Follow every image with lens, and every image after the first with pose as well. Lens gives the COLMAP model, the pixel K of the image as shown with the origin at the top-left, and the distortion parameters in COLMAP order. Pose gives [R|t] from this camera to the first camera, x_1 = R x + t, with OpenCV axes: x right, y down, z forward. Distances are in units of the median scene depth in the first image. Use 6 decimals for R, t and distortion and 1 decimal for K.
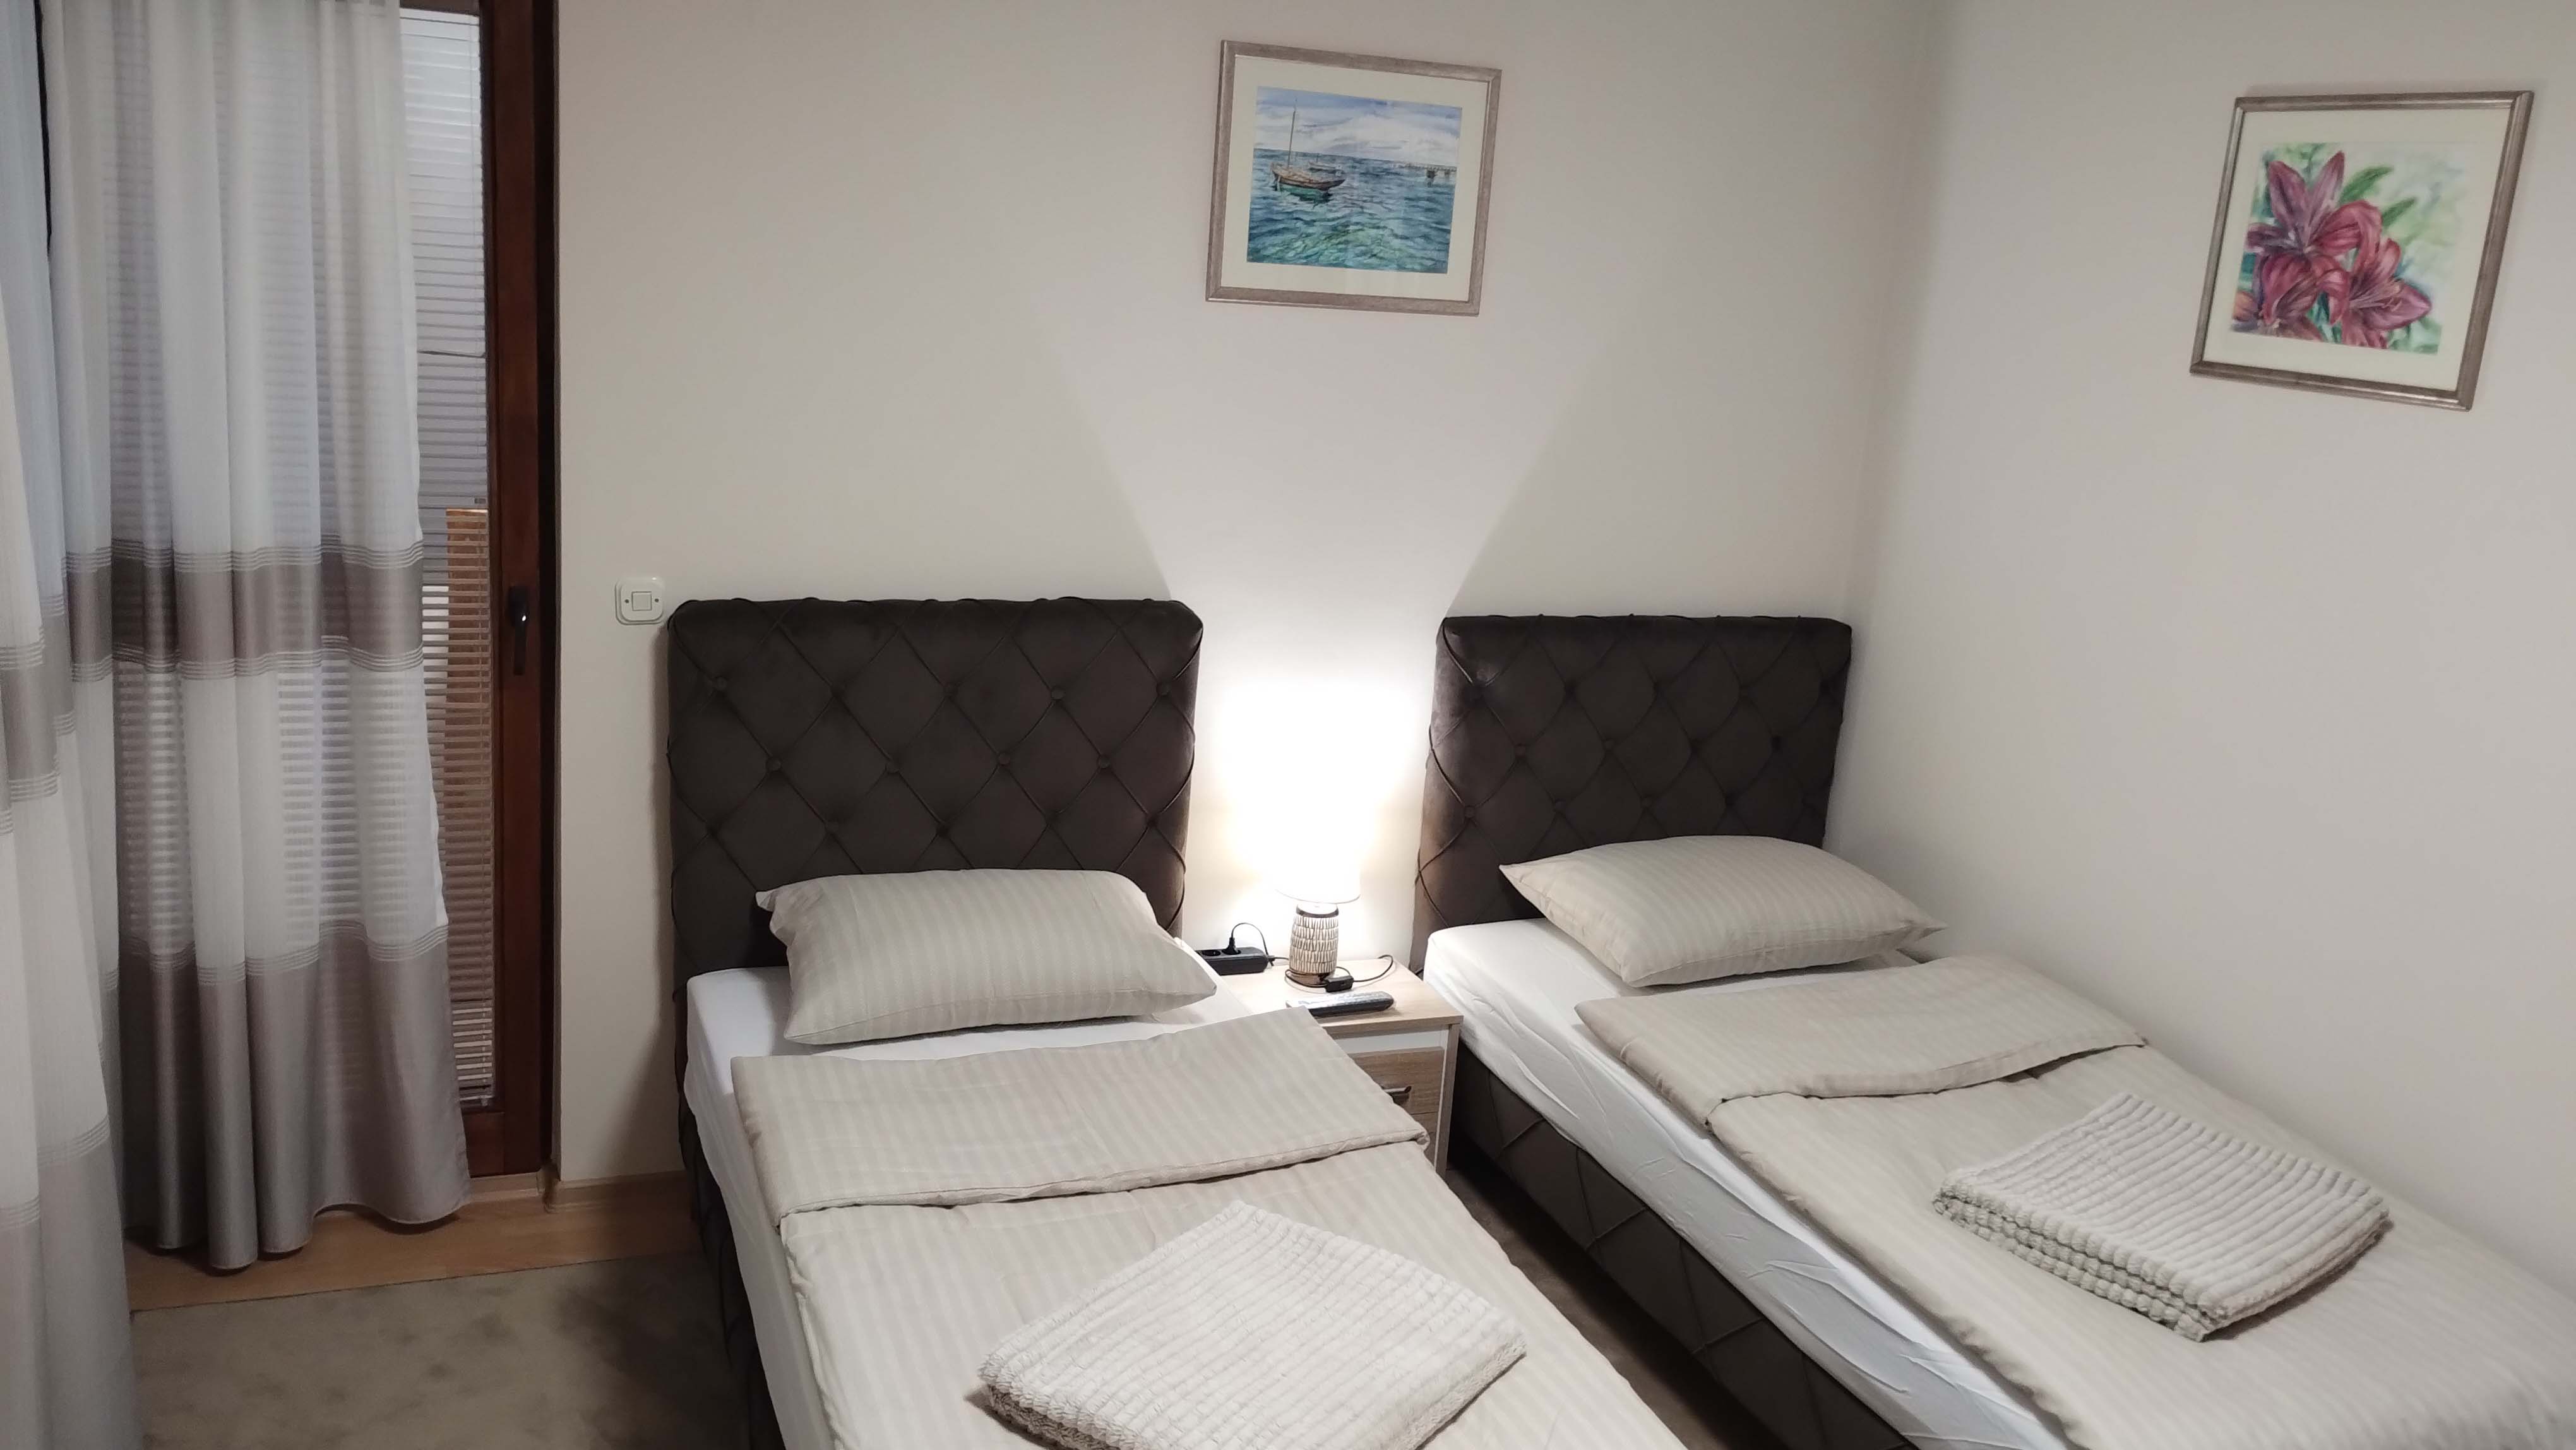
lens RADIAL K [[2093.8, 0, 1290.1], [0, 2093.8, 693.0], [0, 0, 1]] dist [0.062039, -0.082848]
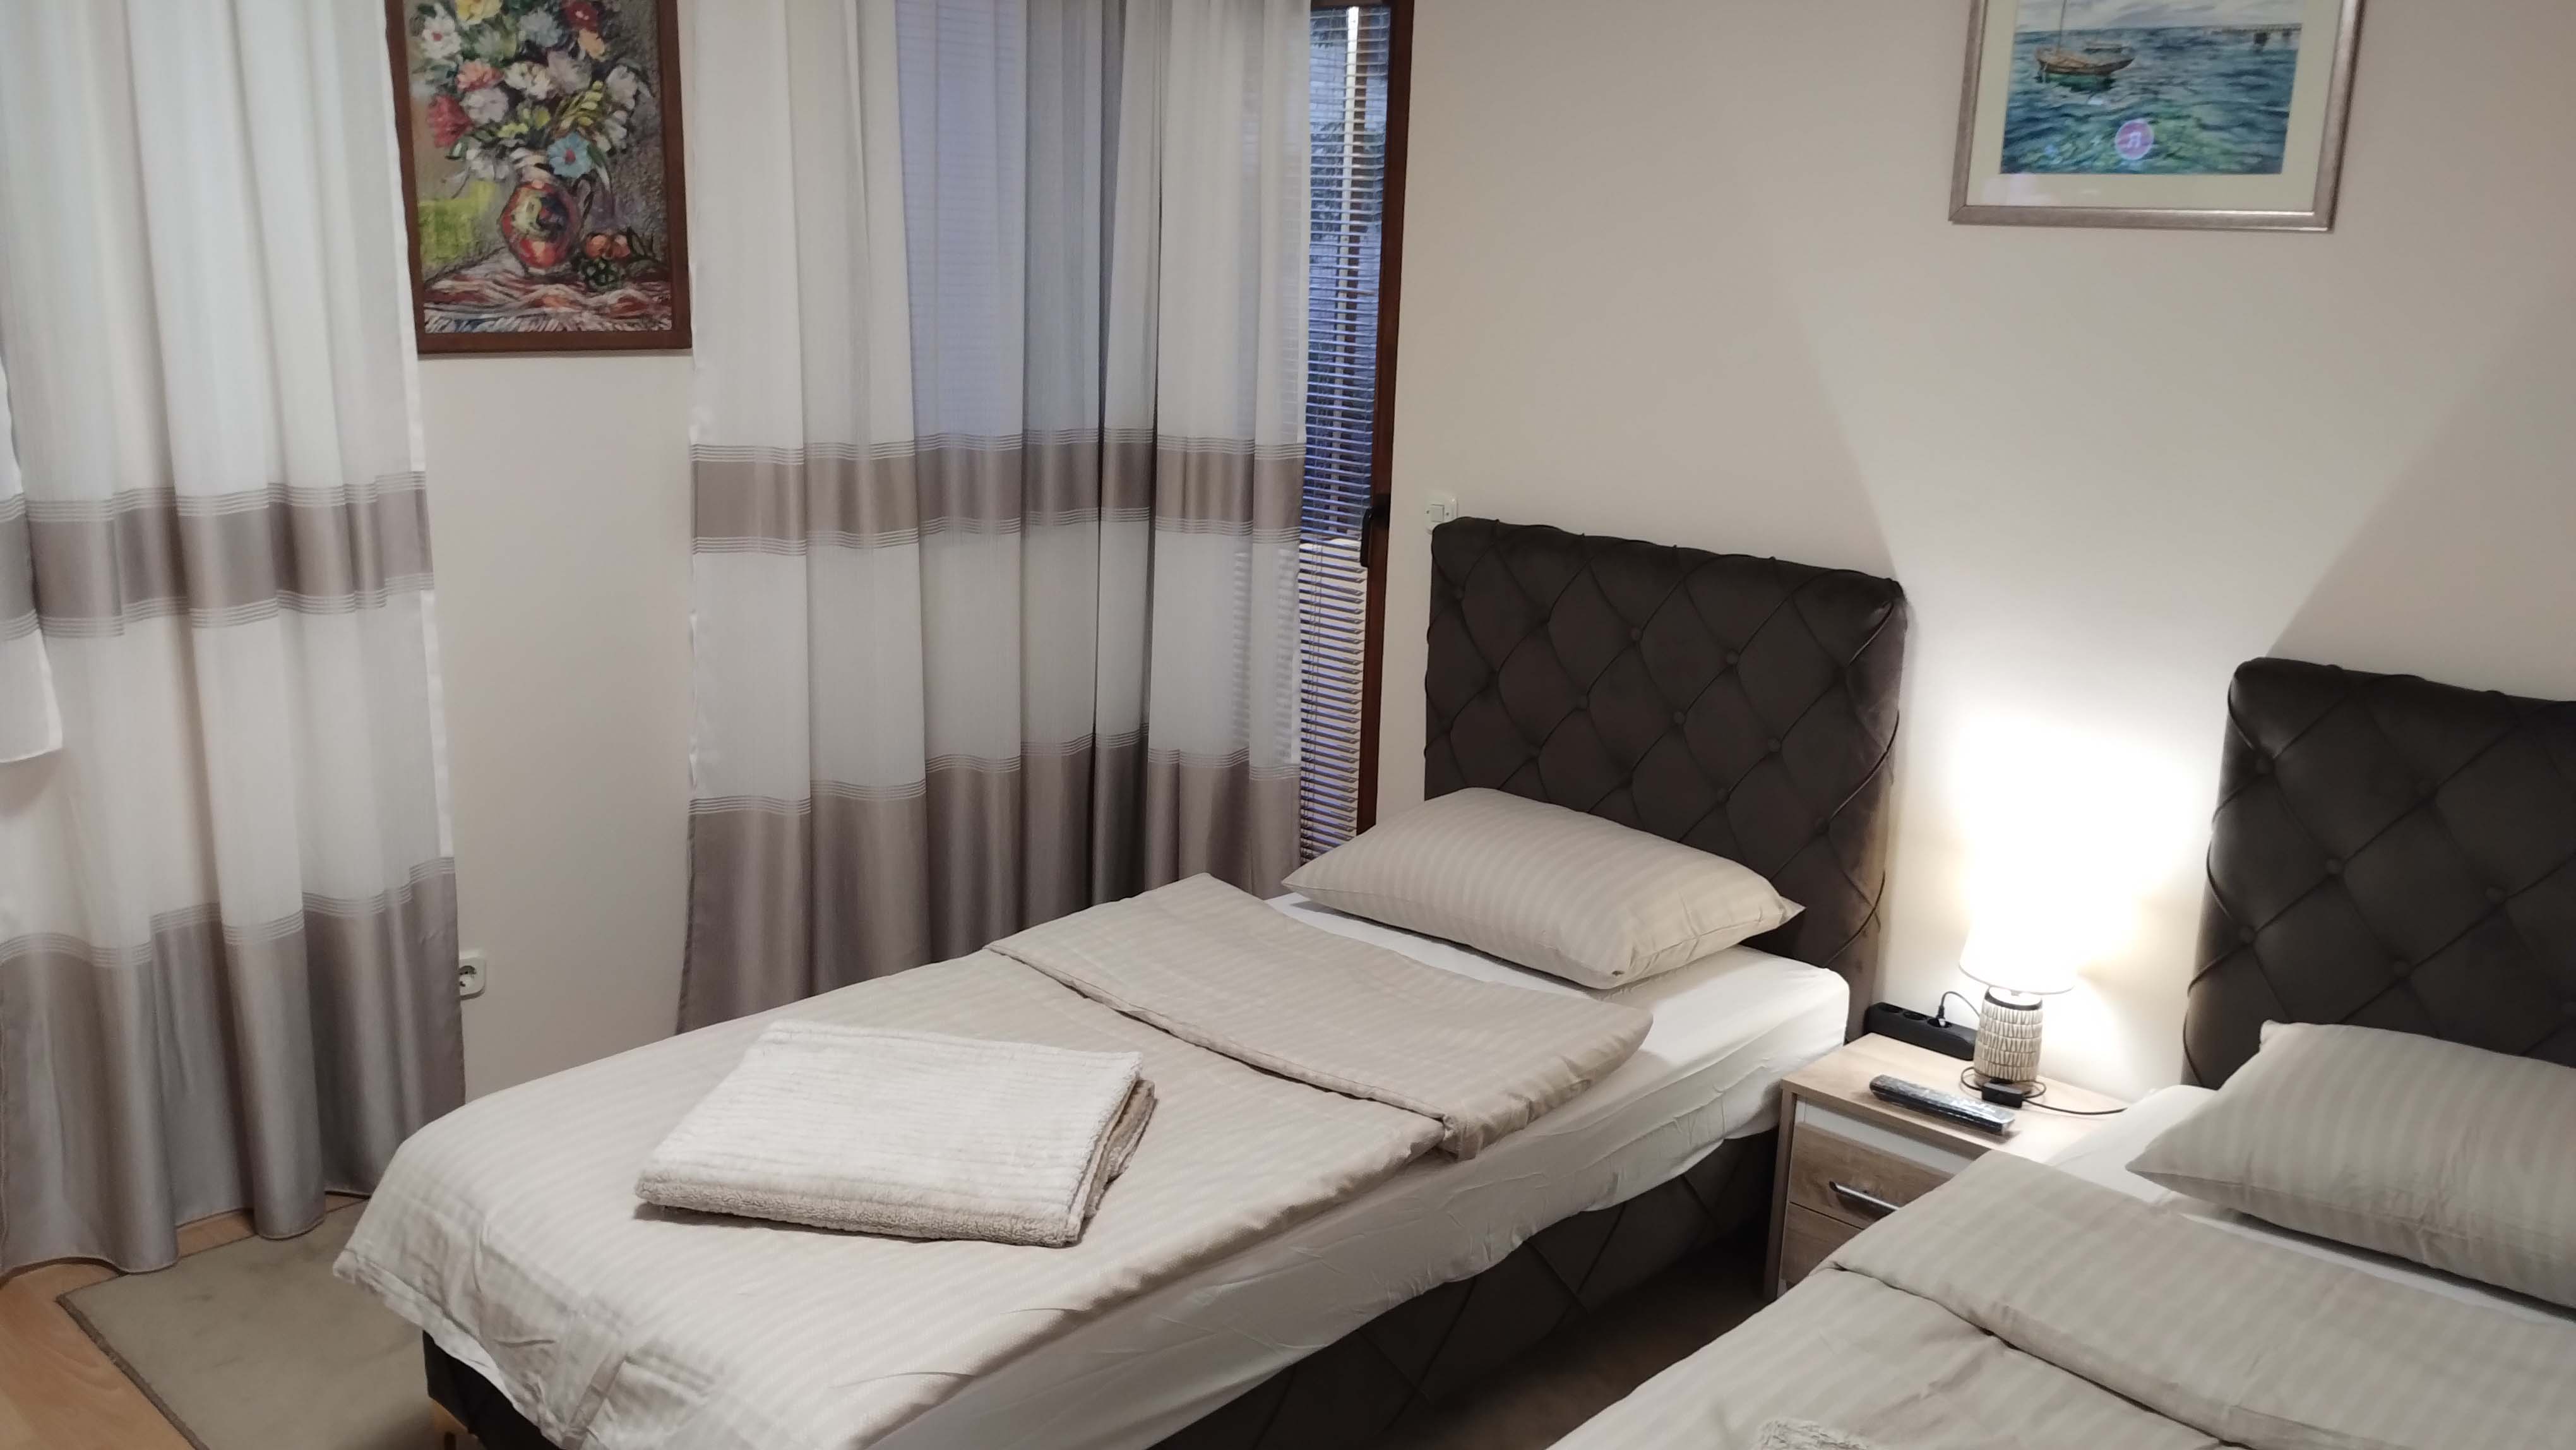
lens RADIAL K [[2118.8, 0, 1290.5], [0, 2118.8, 708.2], [0, 0, 1]] dist [0.053274, -0.056535]
pose [[0.431824, 0.149240, -0.889525, 0.628458], [-0.198303, 0.977794, 0.067783, -0.002985], [0.879889, 0.147125, 0.451830, 0.408768]]
